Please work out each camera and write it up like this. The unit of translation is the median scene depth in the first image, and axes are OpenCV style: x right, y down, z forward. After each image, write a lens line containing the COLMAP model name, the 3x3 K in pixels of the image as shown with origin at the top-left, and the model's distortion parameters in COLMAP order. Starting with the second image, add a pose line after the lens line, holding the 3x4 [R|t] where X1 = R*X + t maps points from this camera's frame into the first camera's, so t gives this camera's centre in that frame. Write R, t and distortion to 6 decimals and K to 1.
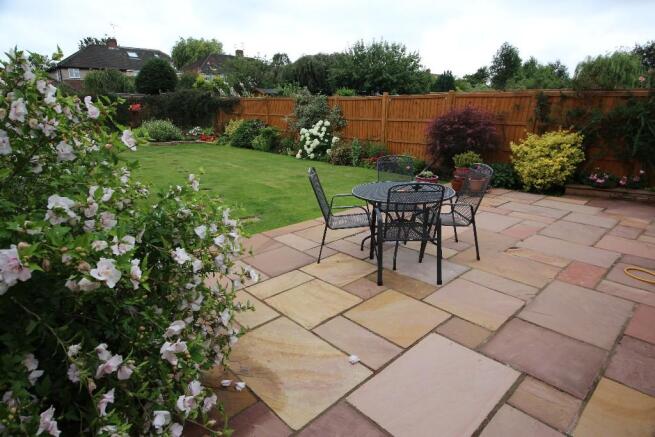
lens RADIAL K [[369.5, 0, 332.9], [0, 369.5, 217.8], [0, 0, 1]] dist [0.003045, -0.002464]
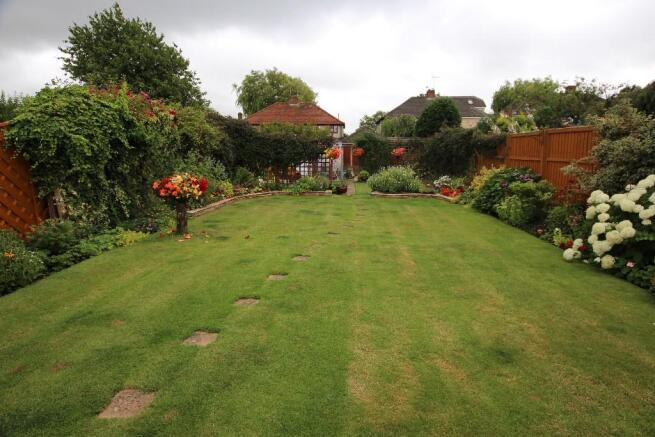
lens RADIAL K [[369.5, 0, 332.9], [0, 369.5, 217.8], [0, 0, 1]] dist [0.003045, -0.002464]
pose [[0.693332, 0.118251, -0.710850, 0.014842], [-0.201850, 0.978824, -0.034046, -0.137810], [0.691771, 0.167091, 0.702519, 0.502958]]
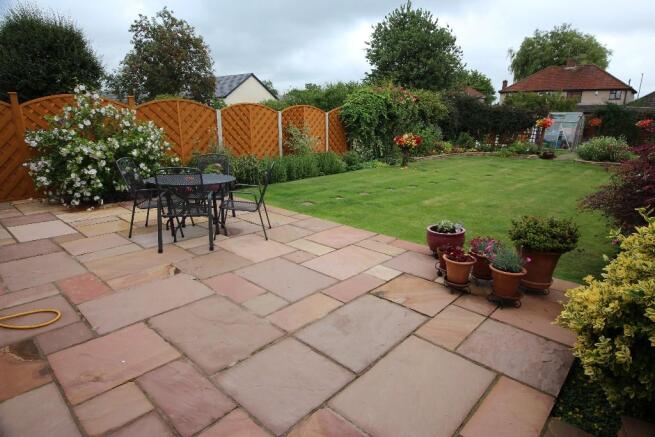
lens RADIAL K [[369.5, 0, 332.9], [0, 369.5, 217.8], [0, 0, 1]] dist [0.003045, -0.002464]
pose [[0.078206, 0.253217, -0.964243, 0.483406], [-0.295432, 0.929648, 0.220171, -0.122051], [0.952158, 0.267649, 0.147512, 0.434549]]
